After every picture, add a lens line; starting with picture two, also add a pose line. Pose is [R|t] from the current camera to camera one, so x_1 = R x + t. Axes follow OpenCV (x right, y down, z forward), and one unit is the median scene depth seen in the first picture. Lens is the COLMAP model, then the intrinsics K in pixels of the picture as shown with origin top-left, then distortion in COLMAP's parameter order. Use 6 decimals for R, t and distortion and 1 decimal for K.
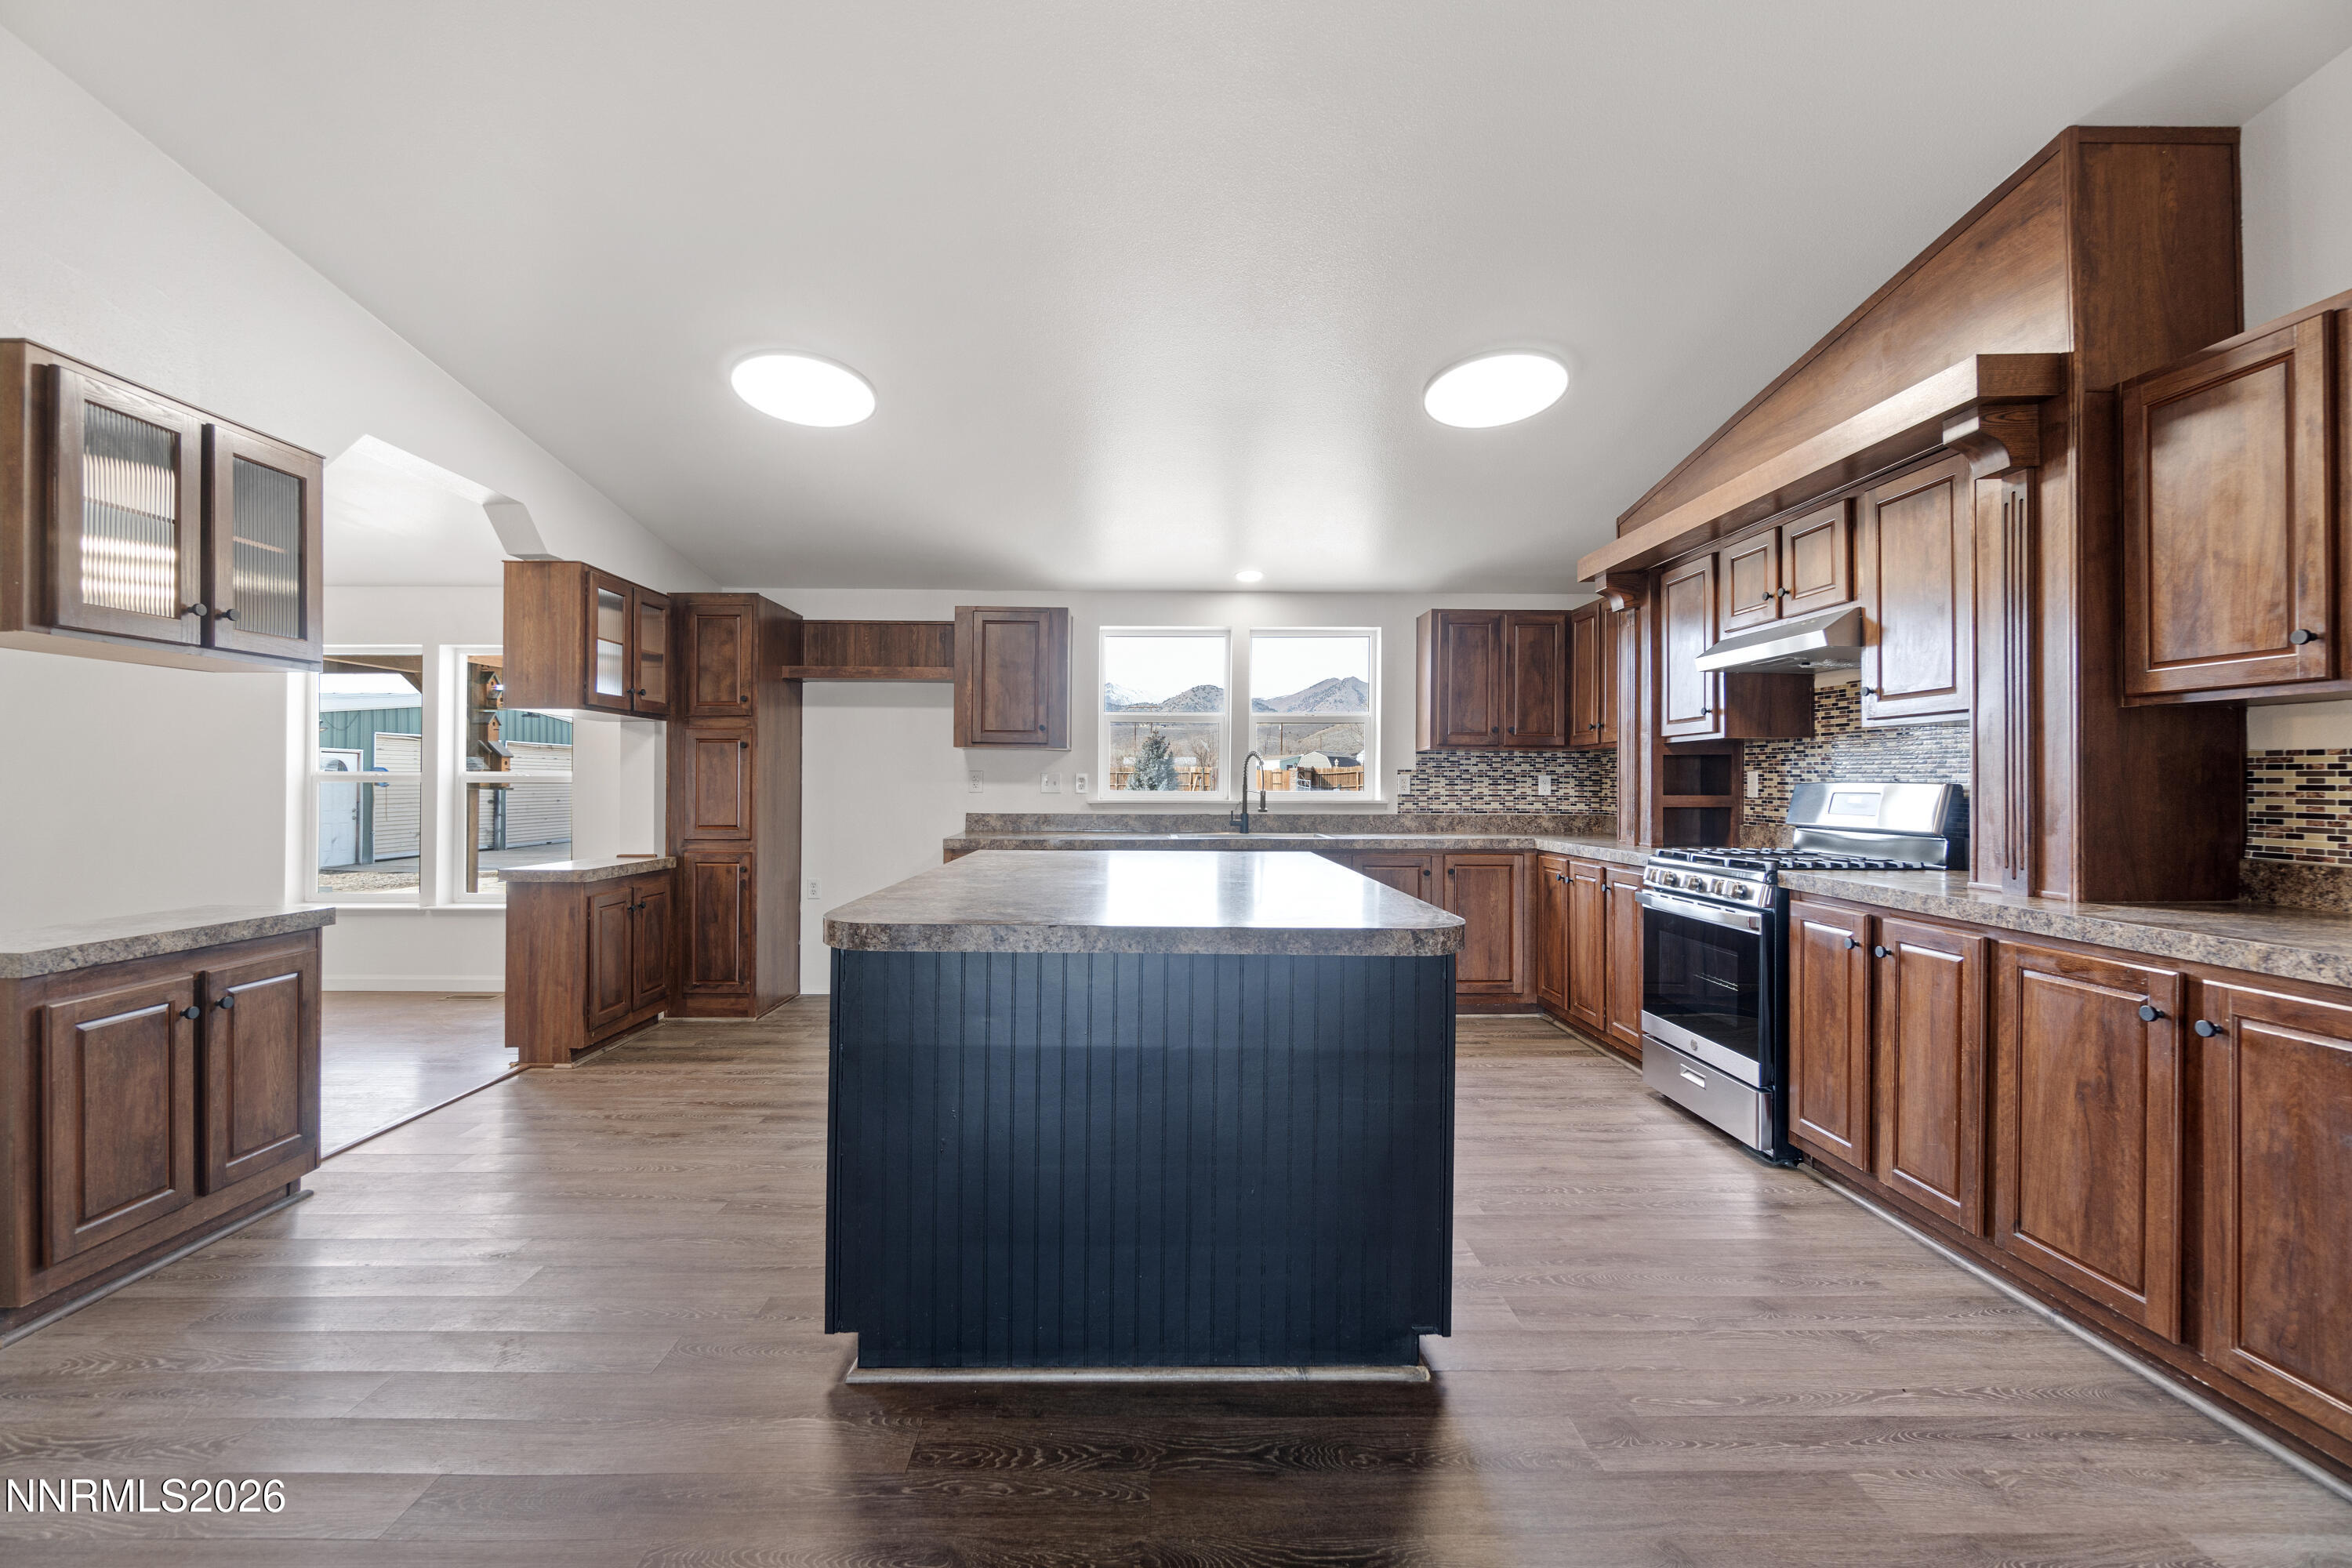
lens RADIAL K [[1020.0, 0, 1168.8], [0, 1020.0, 783.5], [0, 0, 1]] dist [-0.002882, 0.000768]
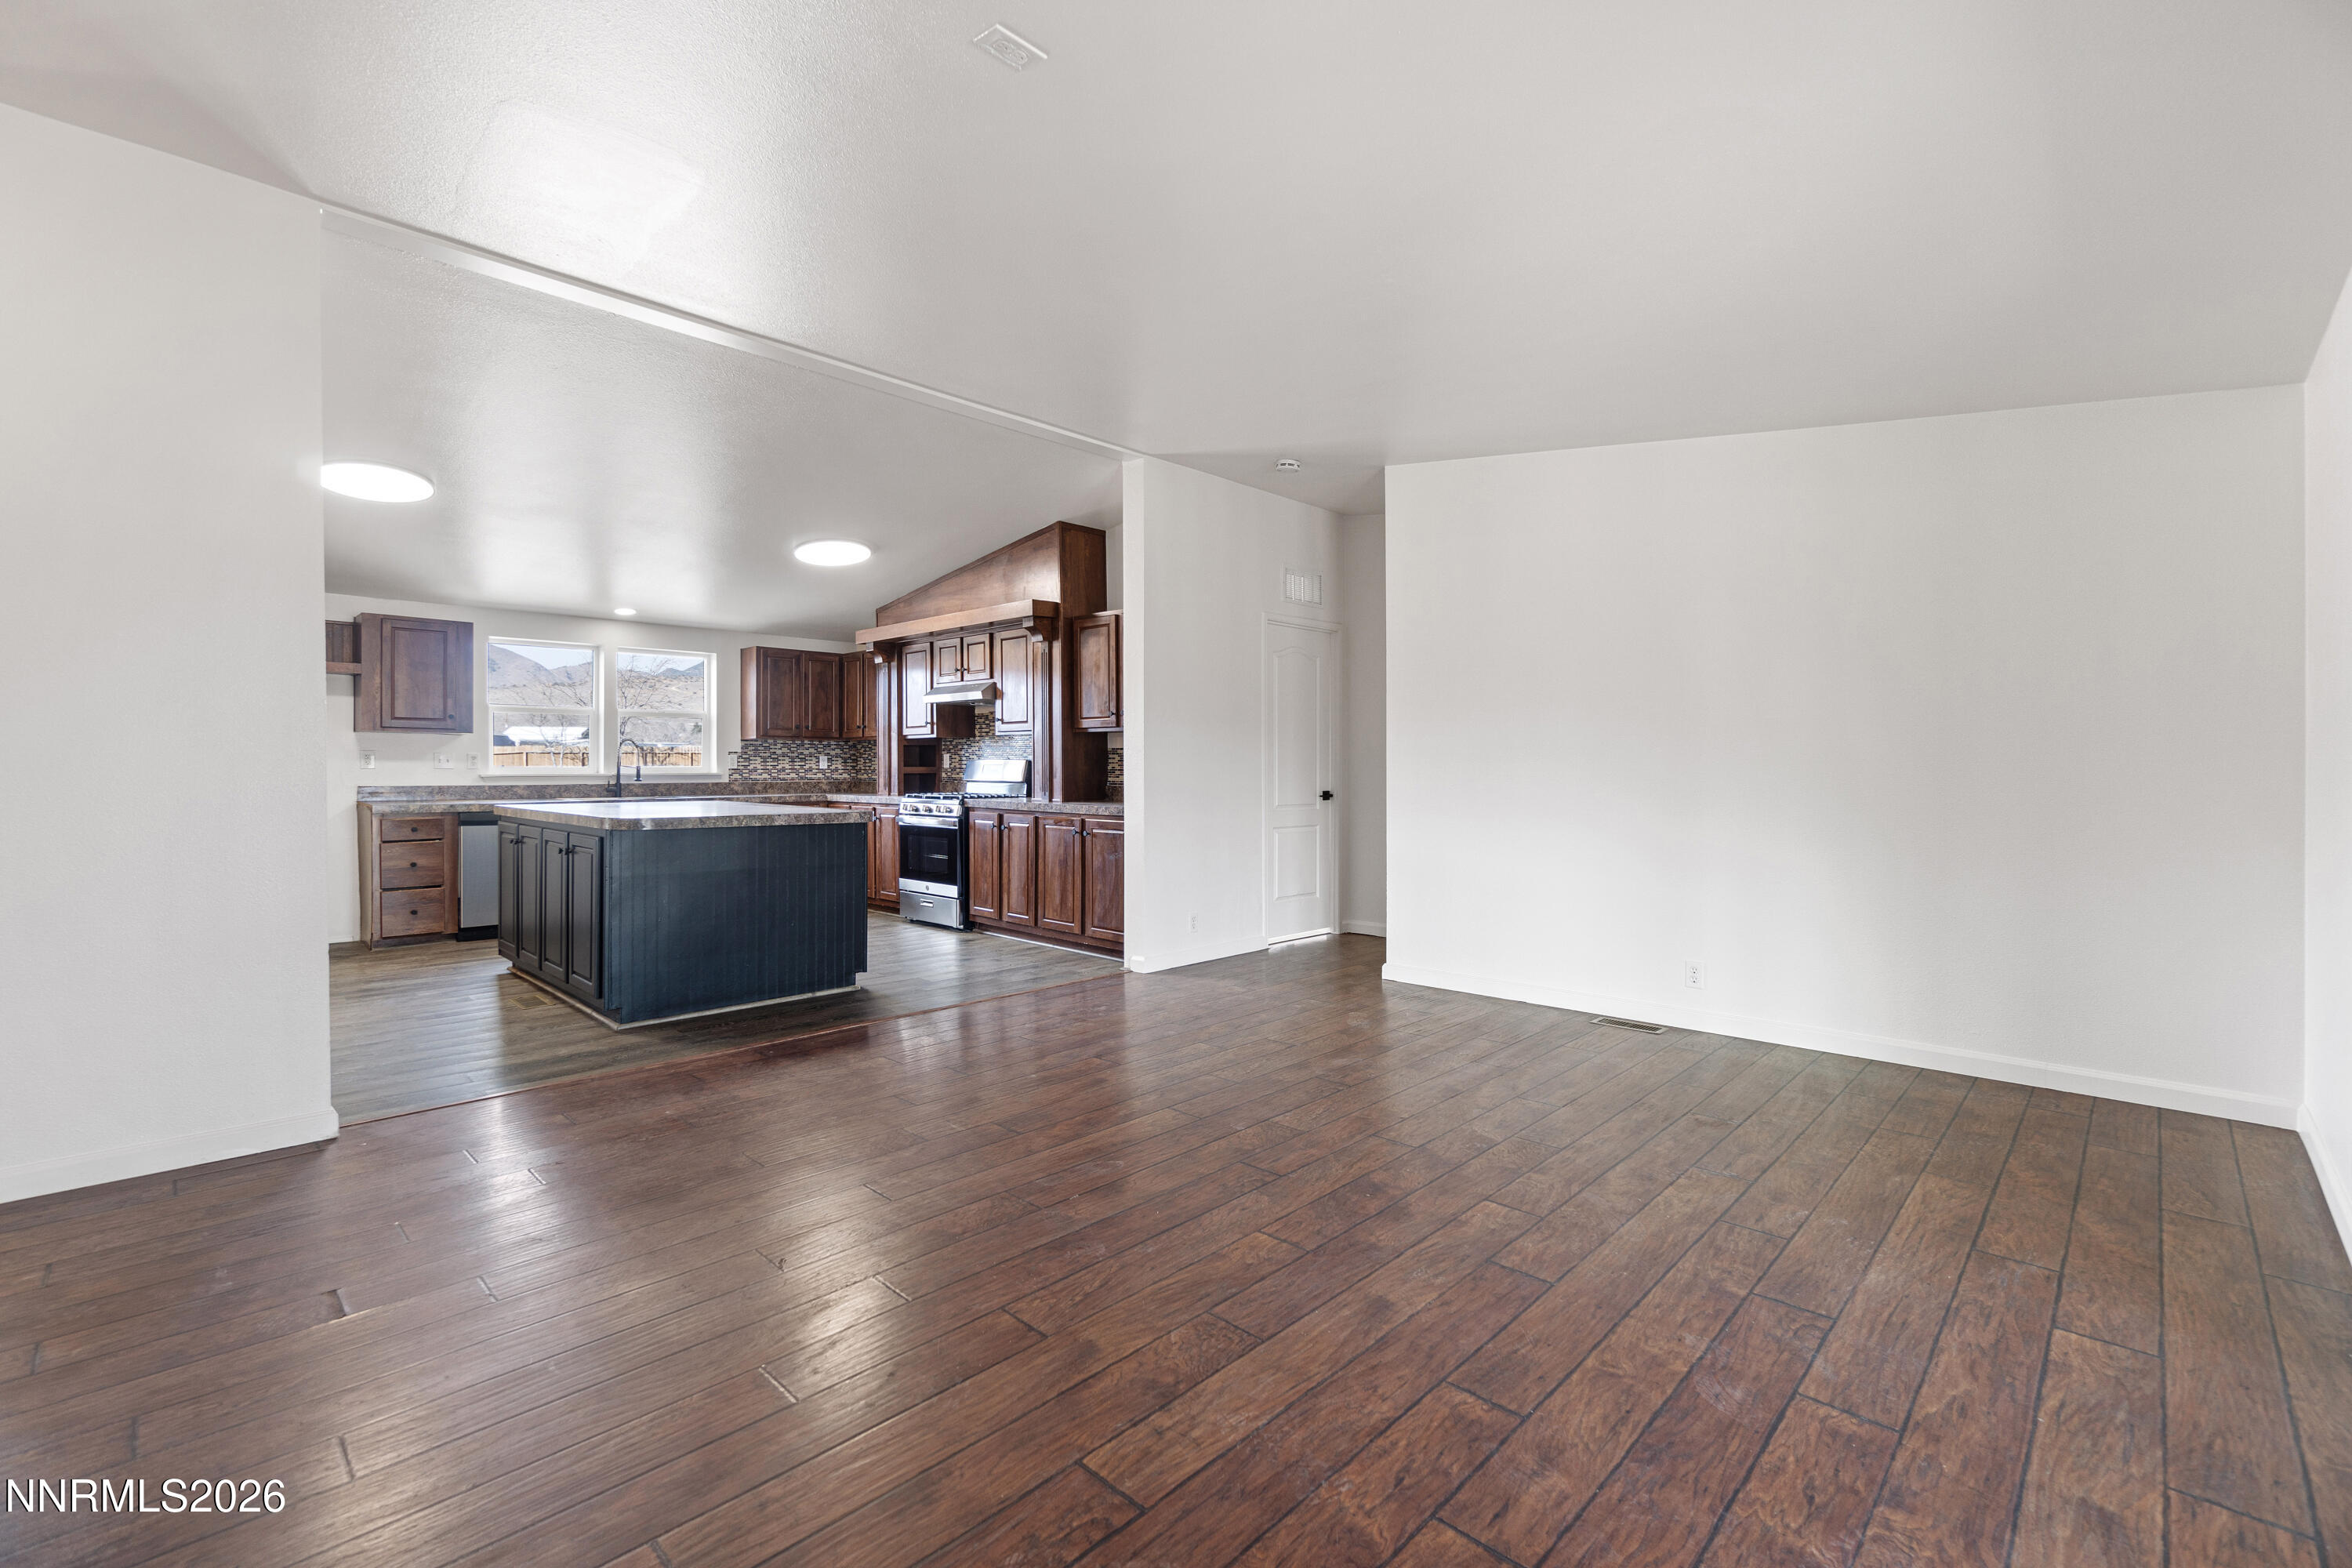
lens RADIAL K [[1020.0, 0, 1168.4], [0, 1020.0, 772.0], [0, 0, 1]] dist [-0.002882, 0.000768]
pose [[0.715991, -0.006885, 0.698076, -0.474030], [0.002324, 0.999969, 0.007479, 0.008346], [-0.698106, -0.003732, 0.715985, -0.673304]]
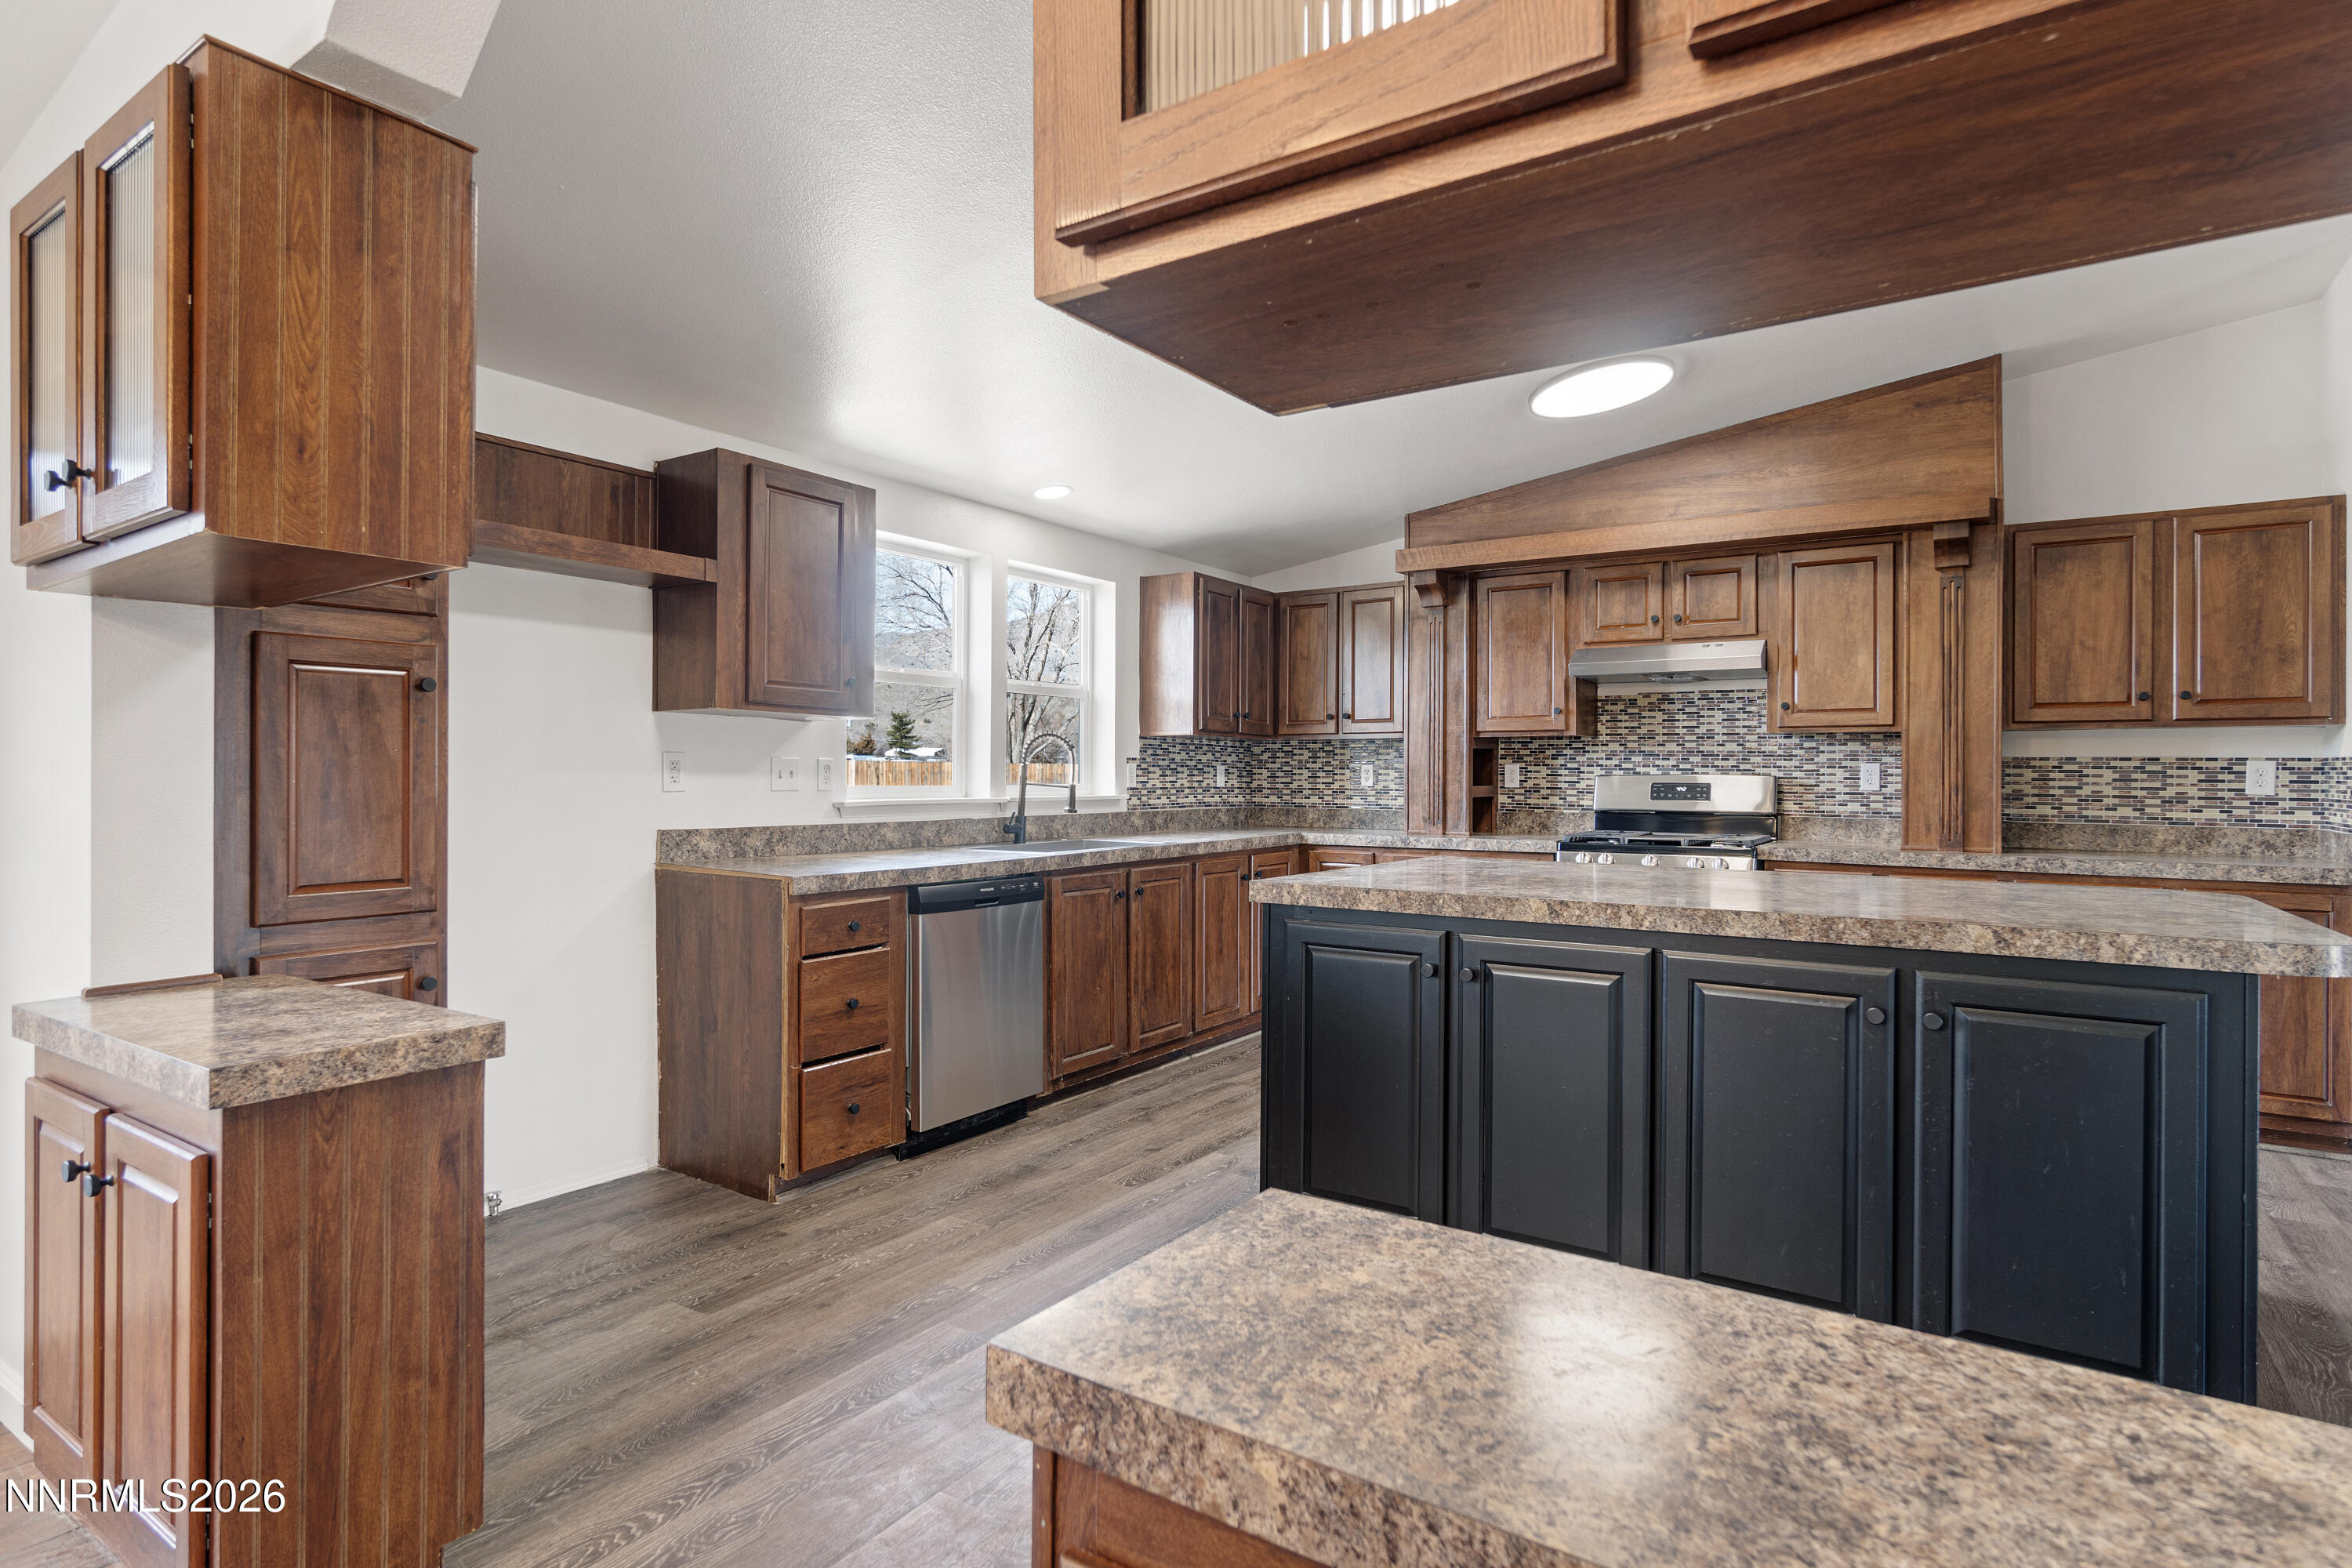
lens RADIAL K [[1213.6, 0, 1170.0], [0, 1213.6, 776.2], [0, 0, 1]] dist [-0.000371, 0.001015]
pose [[0.572922, -0.002074, 0.819607, -0.772745], [-0.001792, 0.999991, 0.003782, -0.003278], [-0.819608, -0.003635, 0.572914, 0.556353]]
